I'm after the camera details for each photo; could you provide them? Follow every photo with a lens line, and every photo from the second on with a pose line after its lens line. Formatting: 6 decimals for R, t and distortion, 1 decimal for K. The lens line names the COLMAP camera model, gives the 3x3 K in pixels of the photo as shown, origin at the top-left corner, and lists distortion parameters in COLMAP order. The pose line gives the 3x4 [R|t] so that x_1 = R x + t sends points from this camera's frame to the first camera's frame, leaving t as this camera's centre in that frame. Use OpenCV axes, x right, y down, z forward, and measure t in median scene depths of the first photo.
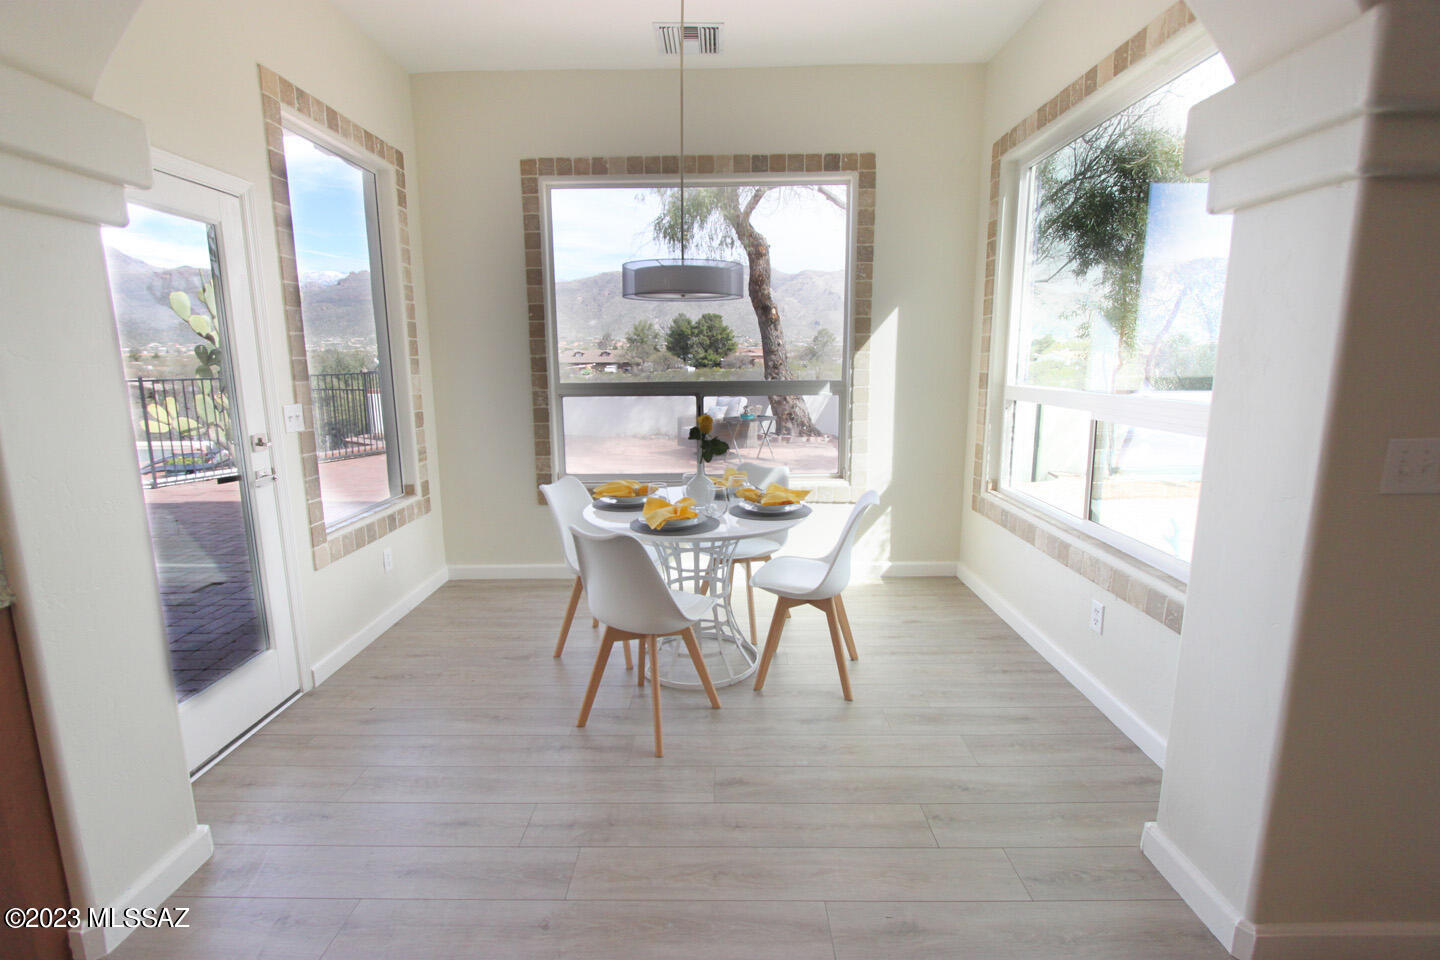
lens RADIAL K [[659.8, 0, 724.9], [0, 659.8, 477.9], [0, 0, 1]] dist [-0.013726, -0.000958]
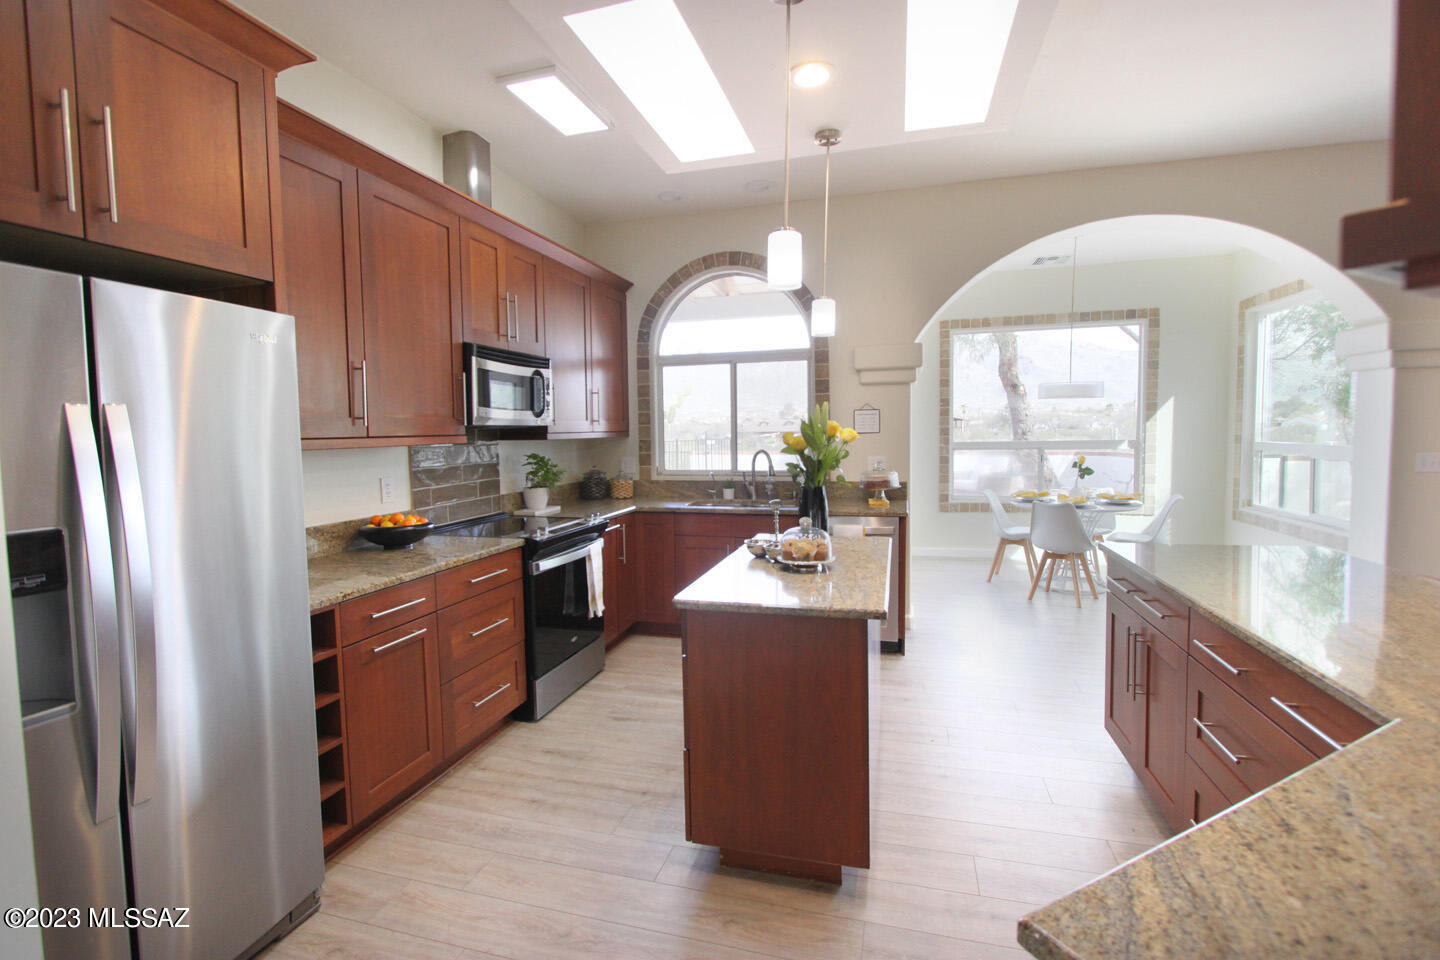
lens RADIAL K [[659.8, 0, 718.8], [0, 659.8, 475.1], [0, 0, 1]] dist [-0.013726, -0.000958]
pose [[0.962909, 0.009969, -0.269640, -0.407356], [-0.038699, 0.994088, -0.101443, 0.154380], [0.267035, 0.108115, 0.957603, -0.882984]]
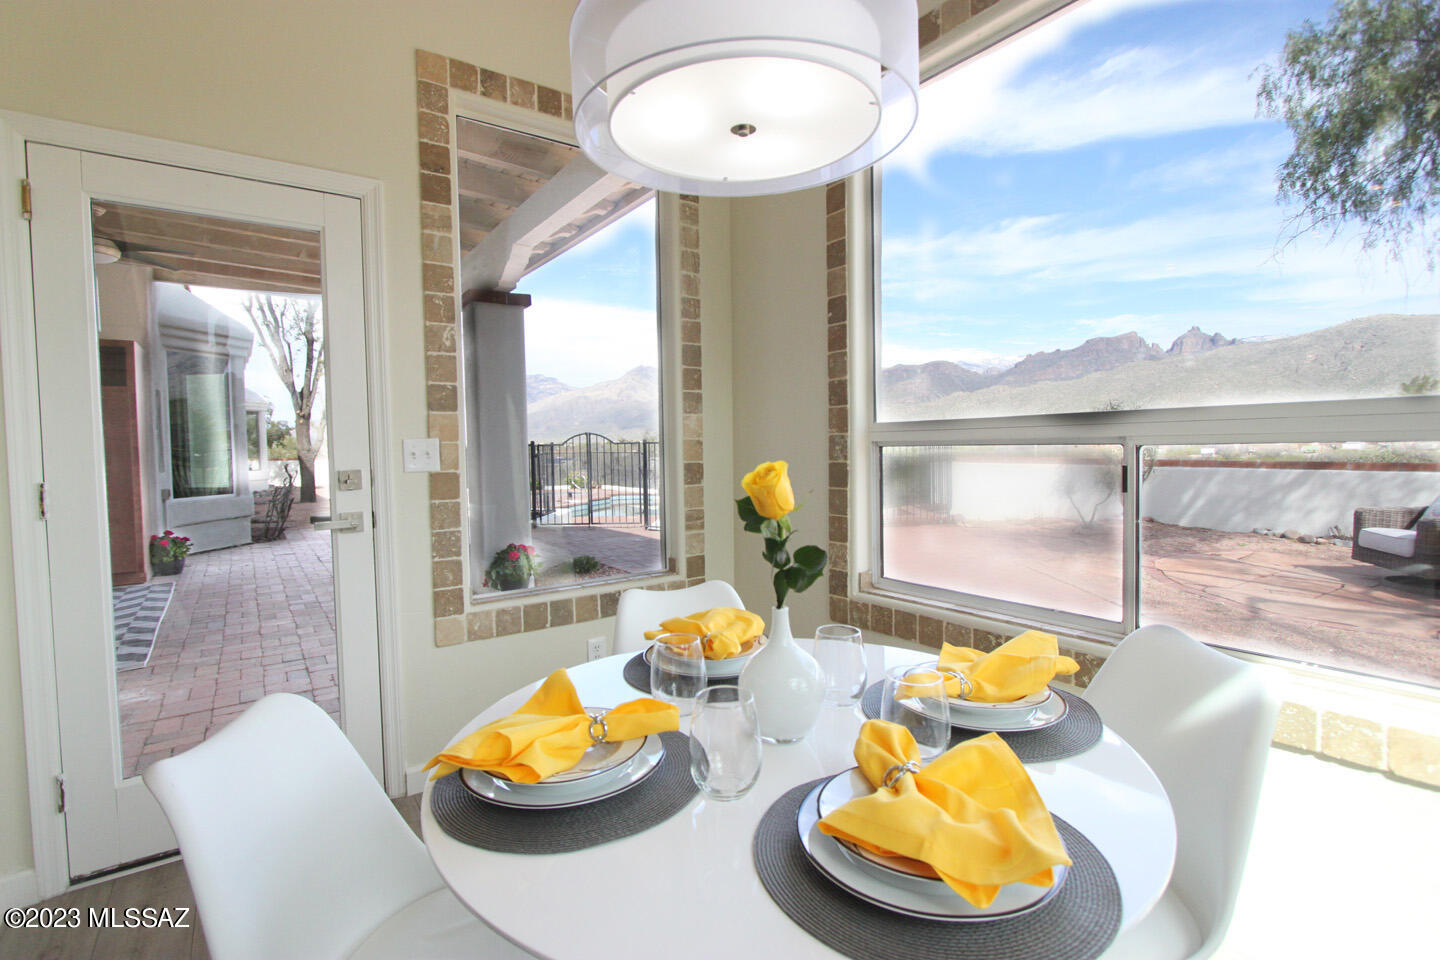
lens RADIAL K [[659.8, 0, 723.1], [0, 659.8, 474.7], [0, 0, 1]] dist [-0.013726, -0.000958]
pose [[0.584038, 0.031633, -0.811110, 0.167748], [-0.129564, 0.990062, -0.054680, -0.051169], [0.801320, 0.137026, 0.582332, 0.595665]]
